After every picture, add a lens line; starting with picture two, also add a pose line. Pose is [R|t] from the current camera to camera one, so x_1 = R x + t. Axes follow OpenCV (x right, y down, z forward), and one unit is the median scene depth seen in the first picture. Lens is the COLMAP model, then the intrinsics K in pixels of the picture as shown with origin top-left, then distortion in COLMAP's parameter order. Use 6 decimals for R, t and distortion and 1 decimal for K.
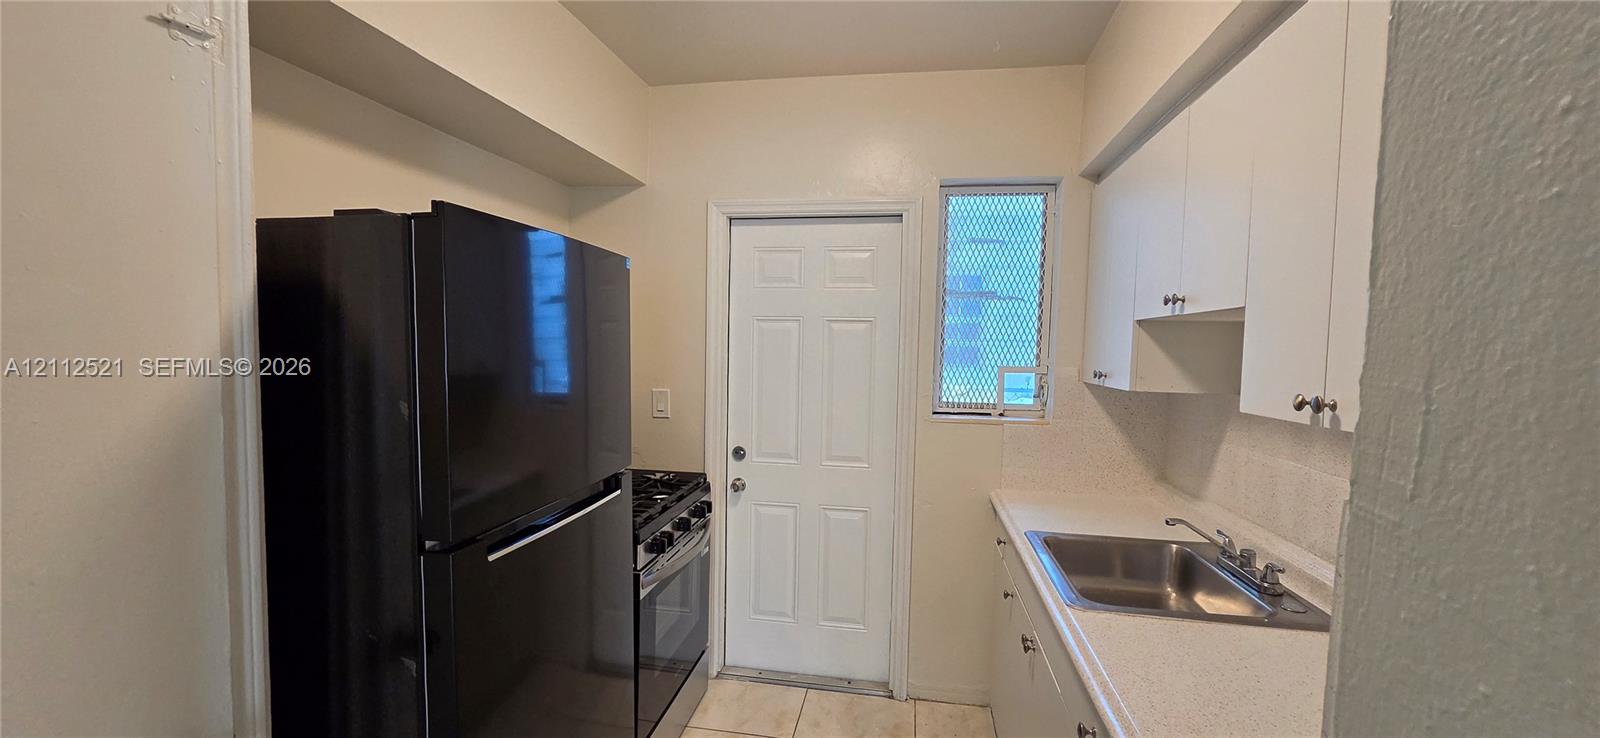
lens RADIAL K [[652.0, 0, 800.1], [0, 652.0, 384.1], [0, 0, 1]] dist [-0.008908, -0.000200]
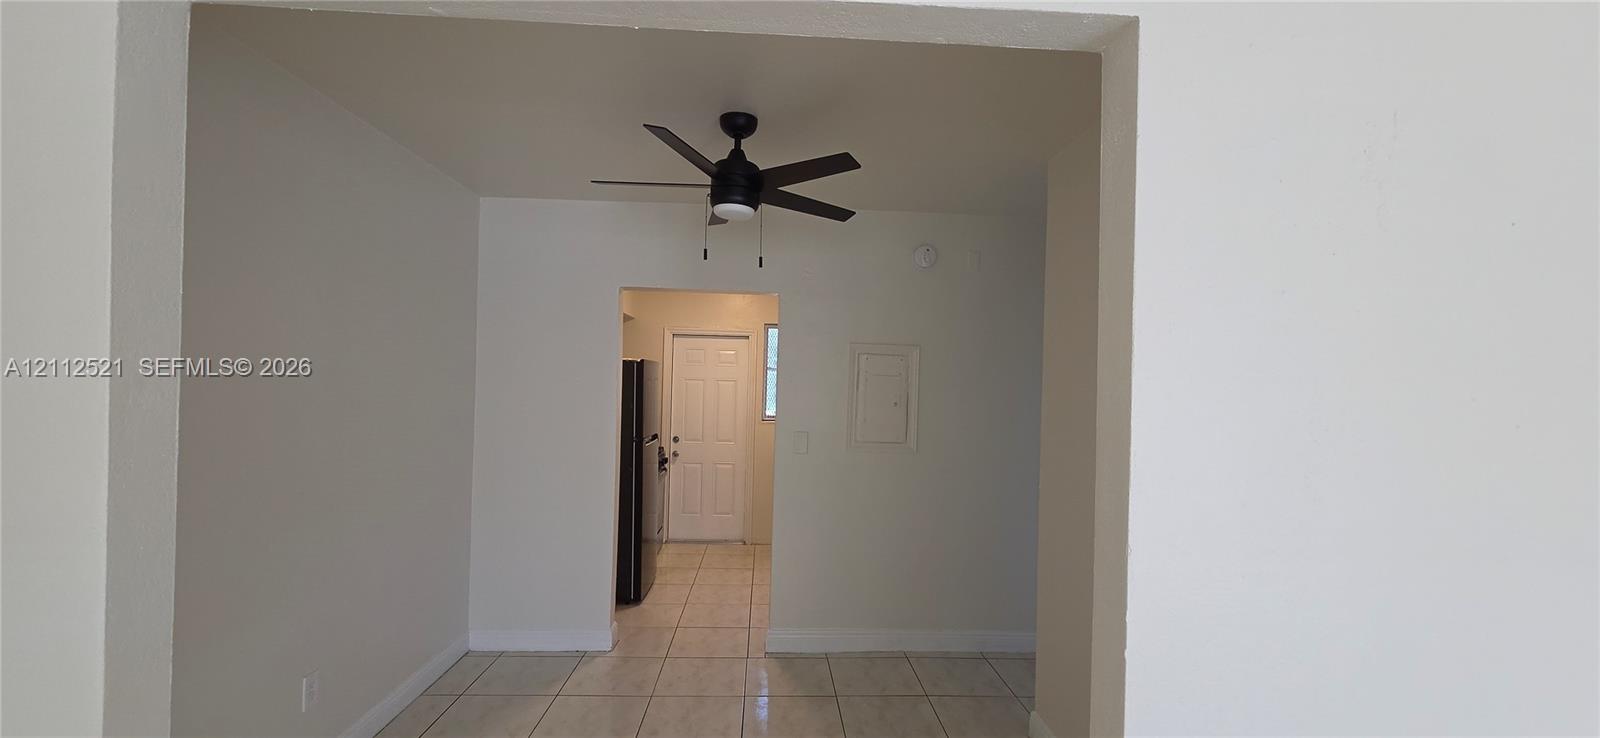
lens RADIAL K [[652.0, 0, 801.9], [0, 652.0, 377.1], [0, 0, 1]] dist [-0.008908, -0.000200]
pose [[0.966029, 0.006272, 0.258356, -0.255690], [0.008624, 0.998366, -0.056485, 0.023534], [-0.258288, 0.056794, 0.964397, -1.262575]]
